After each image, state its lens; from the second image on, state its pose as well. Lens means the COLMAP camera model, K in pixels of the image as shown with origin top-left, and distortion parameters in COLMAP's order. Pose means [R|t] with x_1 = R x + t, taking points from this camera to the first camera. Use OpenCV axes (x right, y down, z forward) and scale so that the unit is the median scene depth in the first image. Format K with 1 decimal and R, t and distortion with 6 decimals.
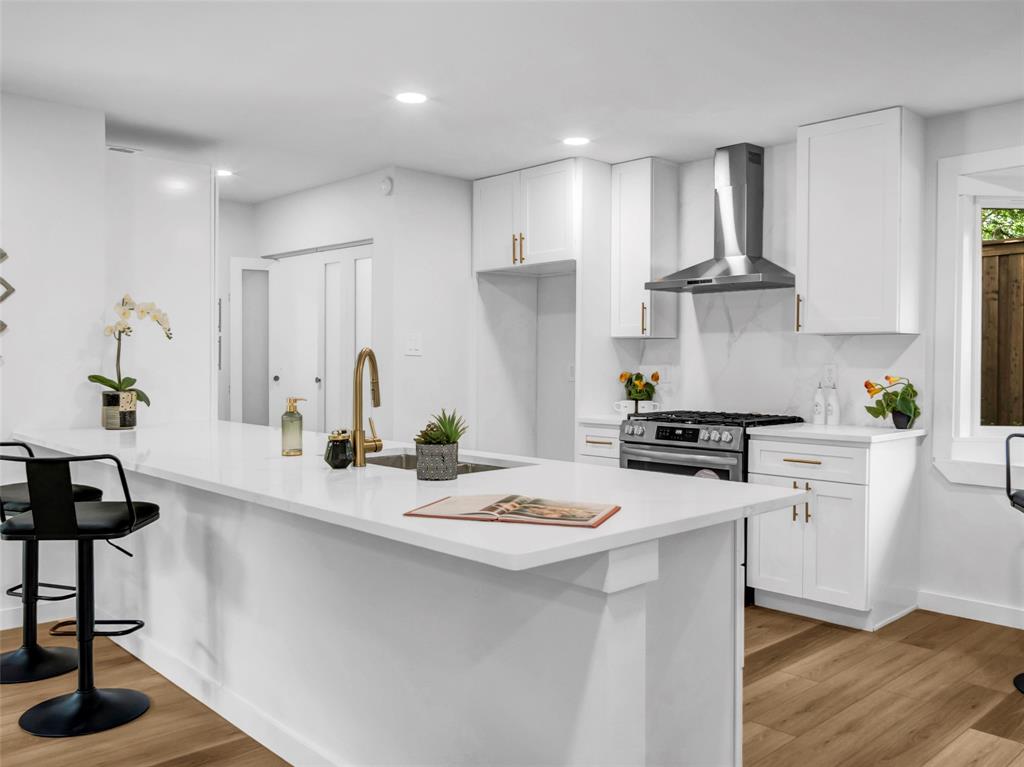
lens RADIAL K [[880.2, 0, 553.2], [0, 880.2, 372.2], [0, 0, 1]] dist [0.008530, -0.000690]
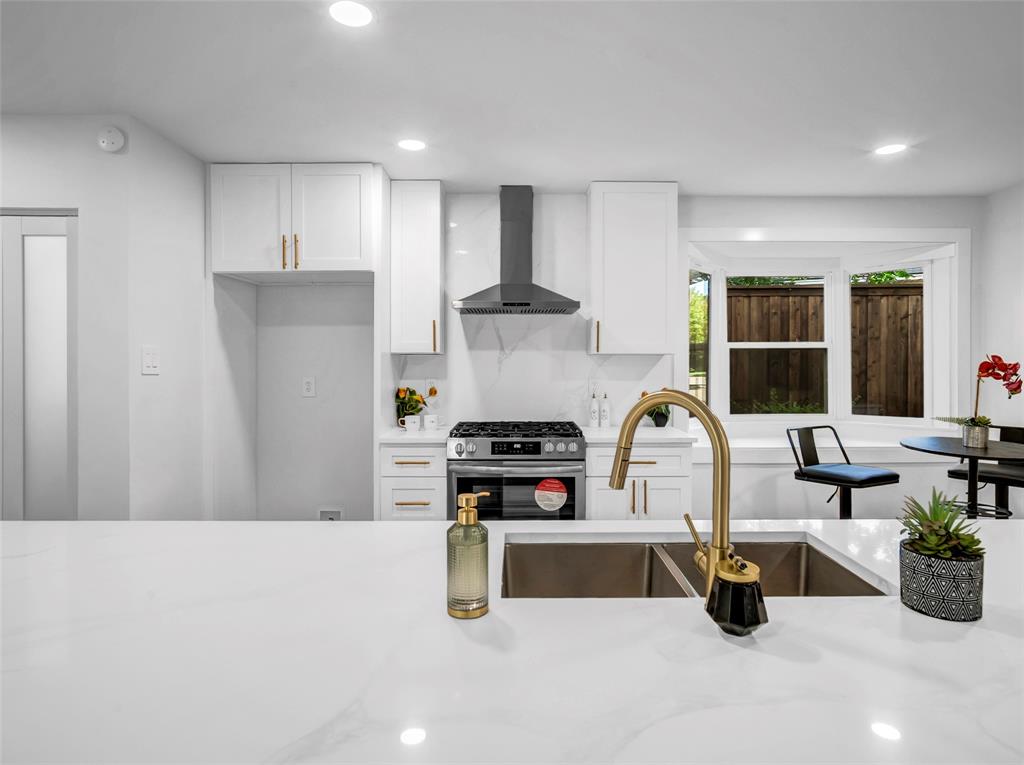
lens RADIAL K [[568.1, 0, 531.4], [0, 568.1, 362.7], [0, 0, 1]] dist [-0.003416, 0.000780]
pose [[0.702226, -0.004118, 0.711942, -0.326742], [0.011138, 0.999924, -0.005203, -0.027752], [-0.711867, 0.011583, 0.702219, 0.509735]]
